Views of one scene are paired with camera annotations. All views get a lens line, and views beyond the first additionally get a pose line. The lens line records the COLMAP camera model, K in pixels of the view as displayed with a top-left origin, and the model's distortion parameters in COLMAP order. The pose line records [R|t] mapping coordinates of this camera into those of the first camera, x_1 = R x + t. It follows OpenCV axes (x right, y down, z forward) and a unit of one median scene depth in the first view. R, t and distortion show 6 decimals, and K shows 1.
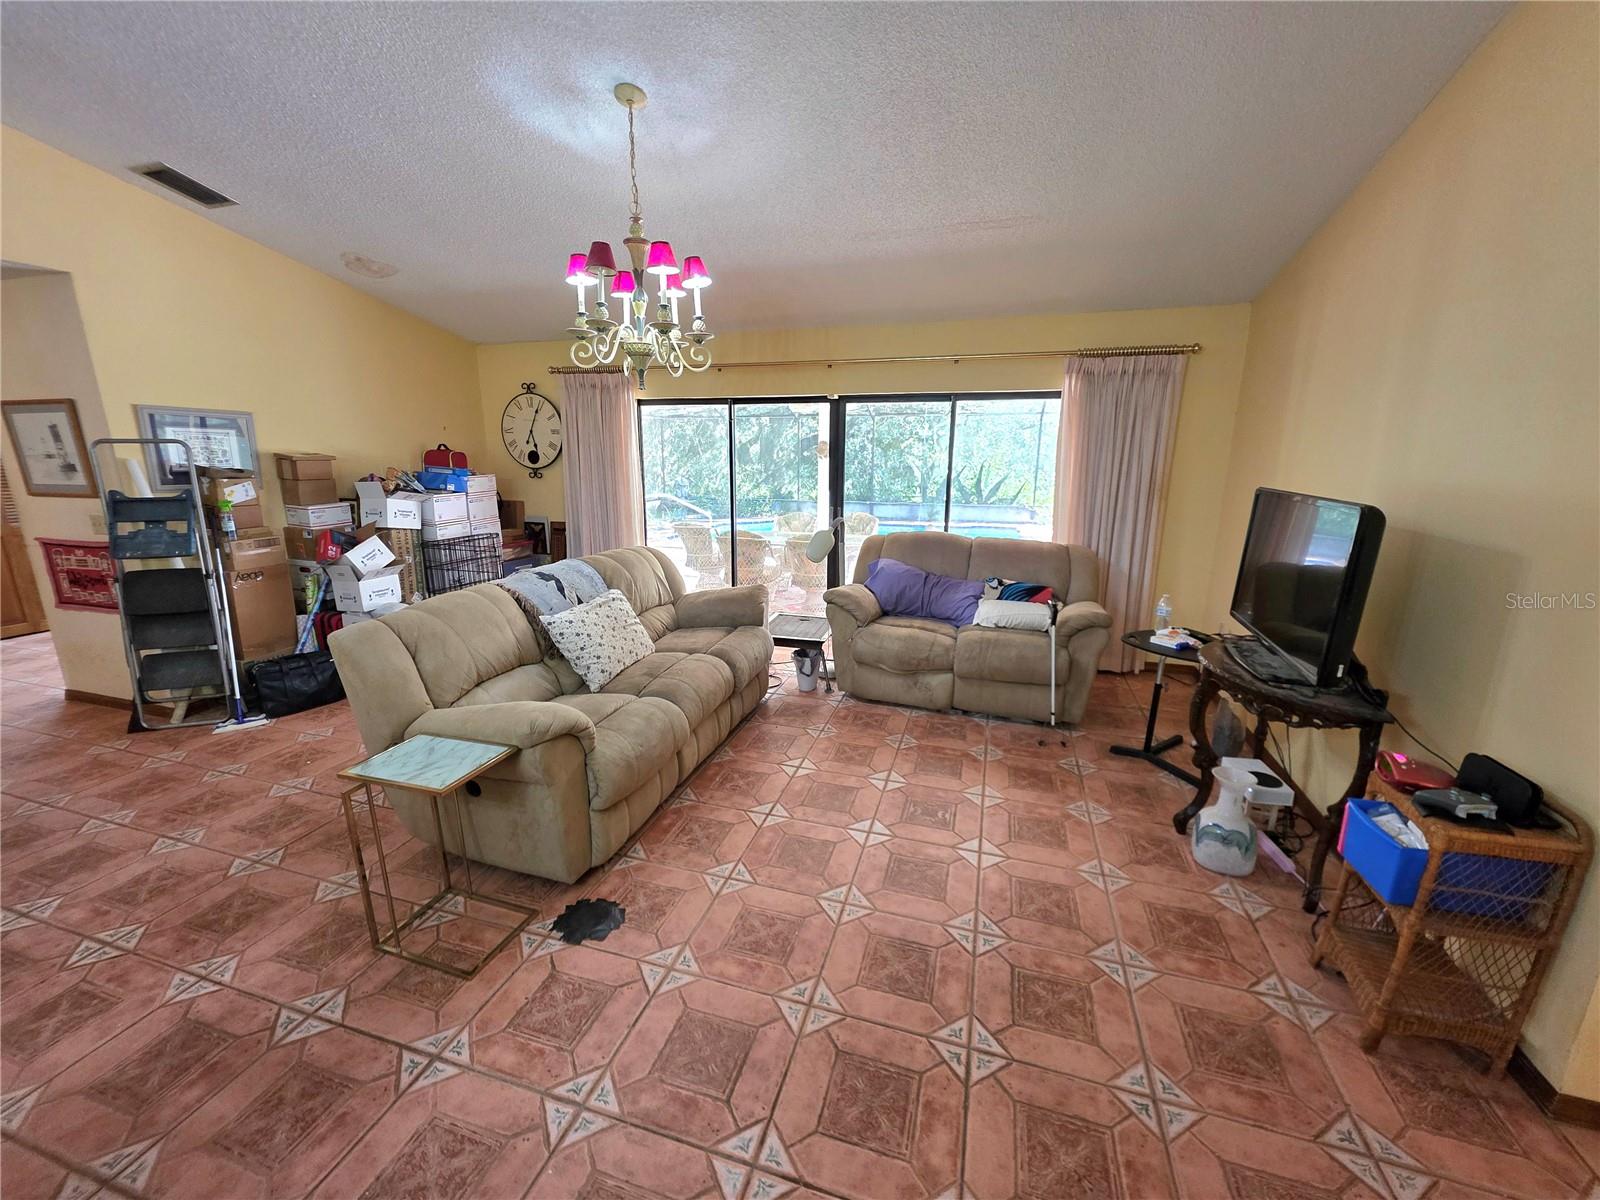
lens RADIAL K [[641.6, 0, 798.7], [0, 641.6, 601.9], [0, 0, 1]] dist [0.001346, 0.000065]
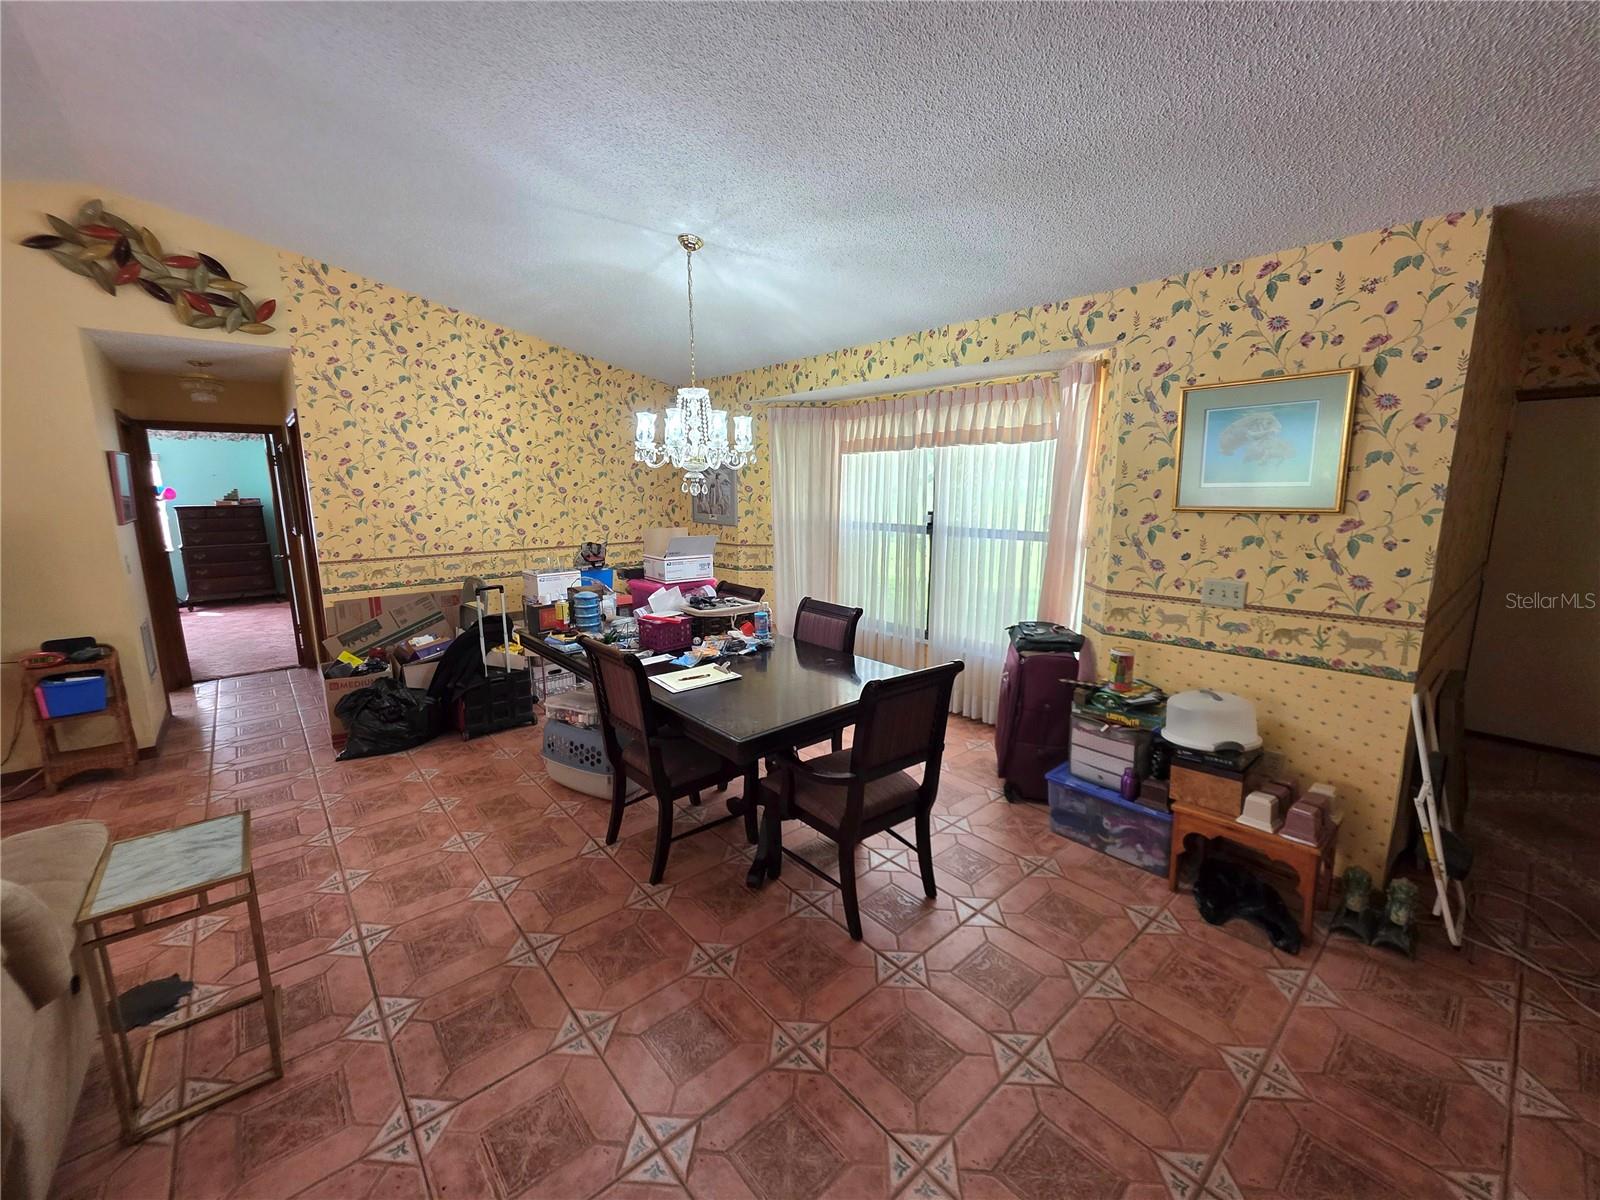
lens RADIAL K [[641.6, 0, 798.7], [0, 641.6, 601.9], [0, 0, 1]] dist [0.001346, 0.000065]
pose [[-0.844839, -0.097140, 0.526128, -1.554606], [0.127975, 0.918142, 0.375017, -0.258511], [-0.519490, 0.384161, -0.763250, 1.003401]]
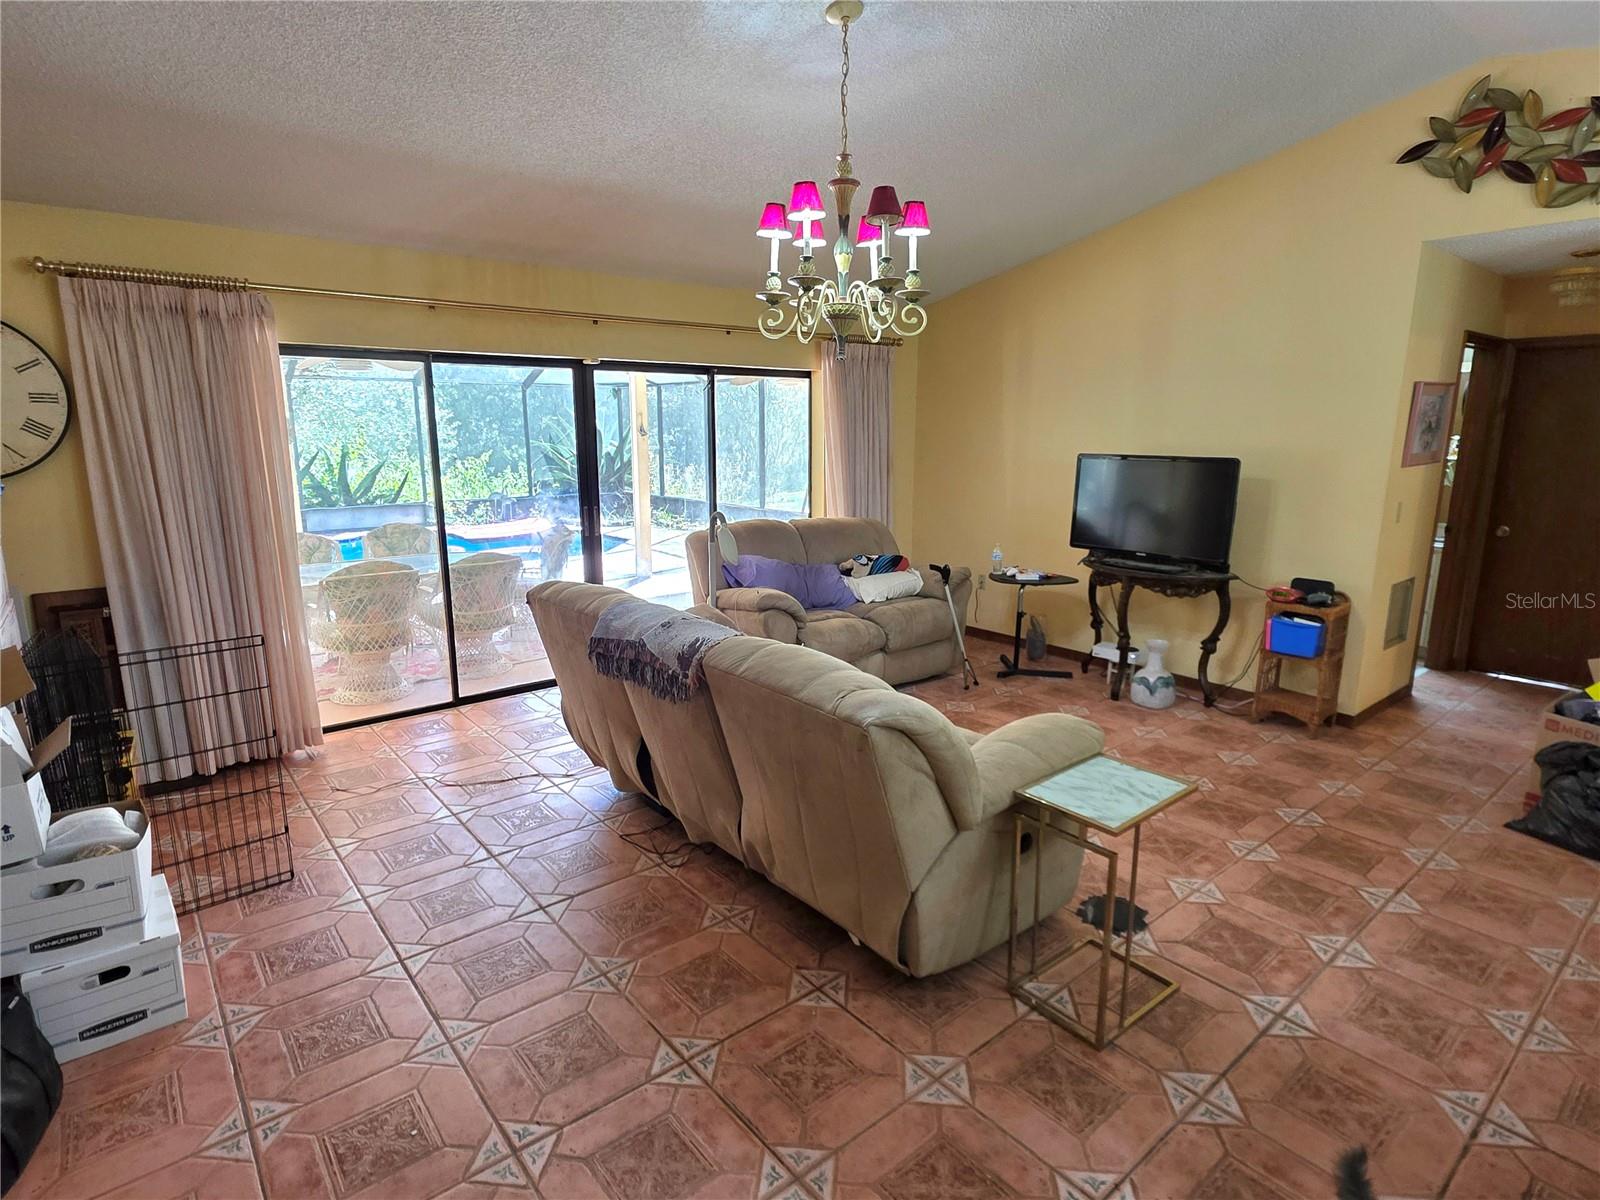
lens RADIAL K [[855.1, 0, 800.0], [0, 855.1, 600.0], [0, 0, 1]] dist [0.013875, -0.001100]
pose [[0.546244, -0.174955, 0.819151, -1.579454], [0.199705, 0.976944, 0.075485, -0.163125], [-0.813471, 0.122356, 0.568589, 0.591735]]
